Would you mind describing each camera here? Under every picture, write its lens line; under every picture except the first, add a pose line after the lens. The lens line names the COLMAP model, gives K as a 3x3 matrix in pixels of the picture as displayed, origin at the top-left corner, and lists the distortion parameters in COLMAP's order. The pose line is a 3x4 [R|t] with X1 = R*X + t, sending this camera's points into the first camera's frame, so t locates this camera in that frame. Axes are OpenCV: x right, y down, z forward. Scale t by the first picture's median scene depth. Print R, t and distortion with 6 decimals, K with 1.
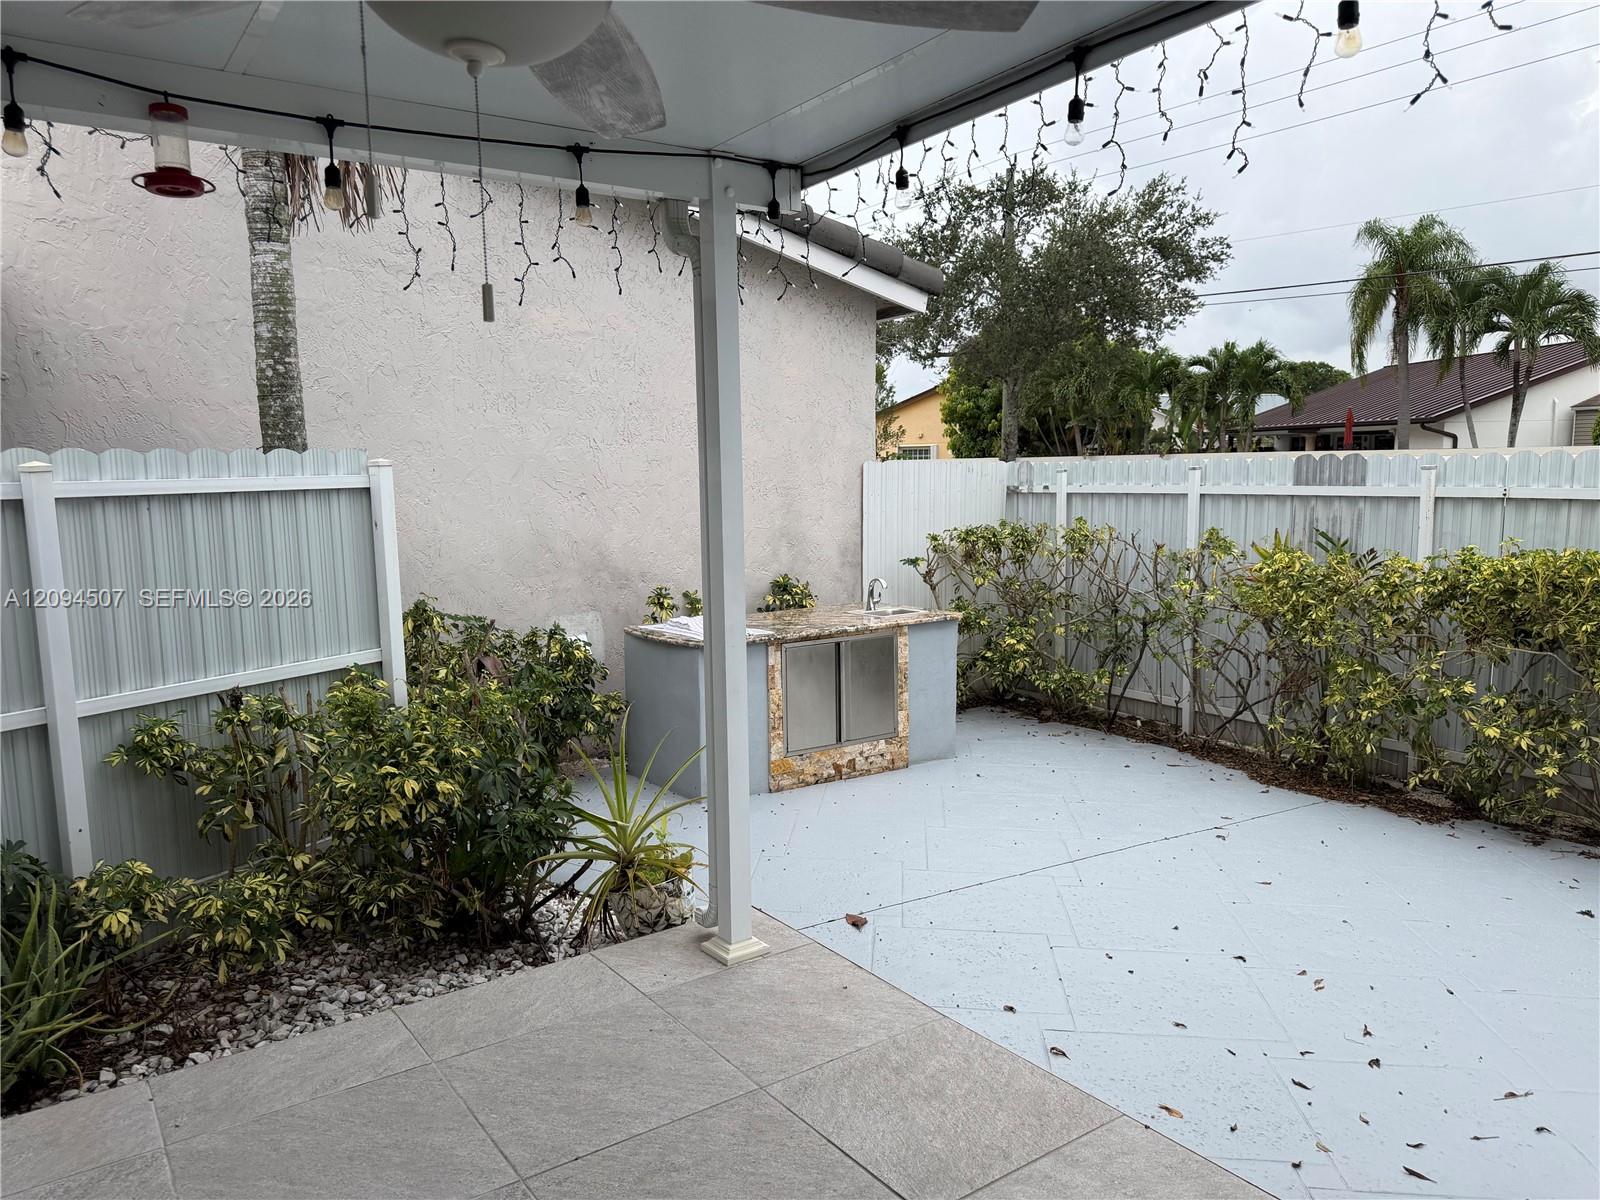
lens RADIAL K [[1126.1, 0, 796.2], [0, 1126.1, 602.4], [0, 0, 1]] dist [0.059550, -0.077047]
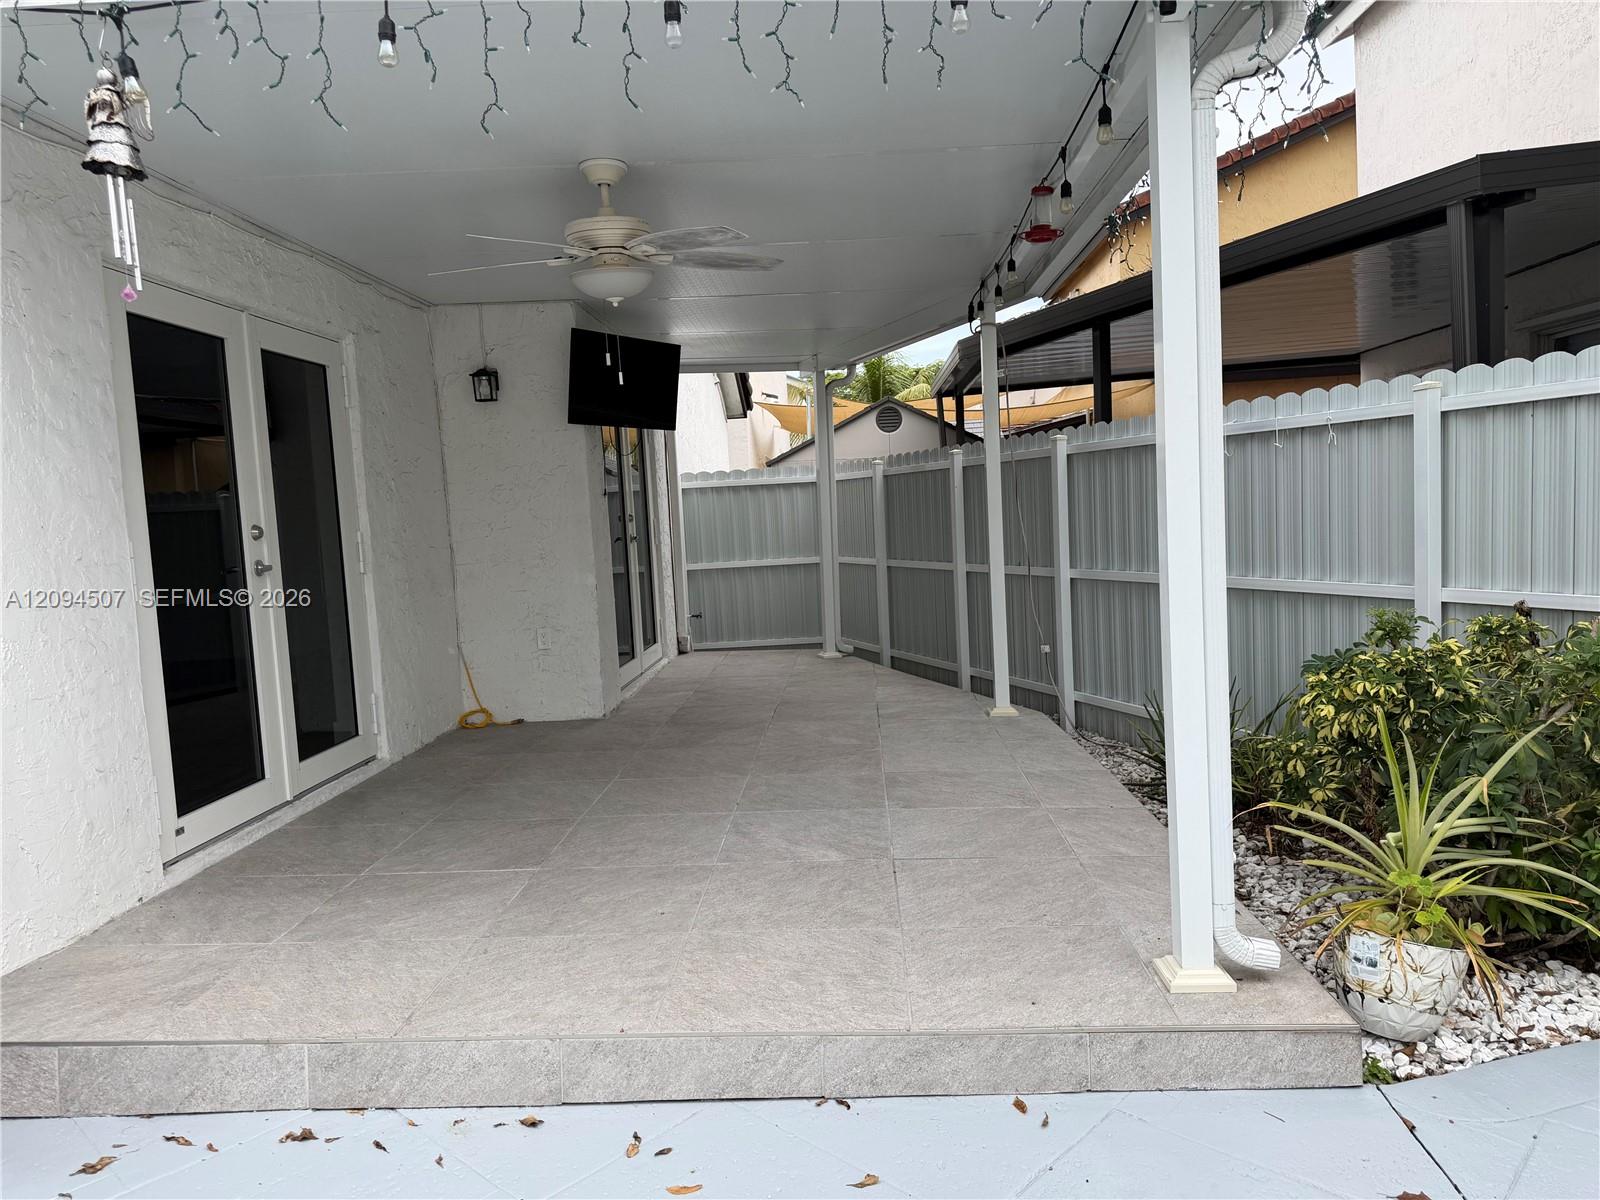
lens RADIAL K [[1126.1, 0, 795.5], [0, 1126.1, 602.7], [0, 0, 1]] dist [0.059550, -0.077047]
pose [[-0.623059, 0.110870, -0.774277, 0.786814], [-0.029460, 0.985874, 0.164875, -0.079975], [0.781620, 0.125537, -0.610992, 1.385594]]
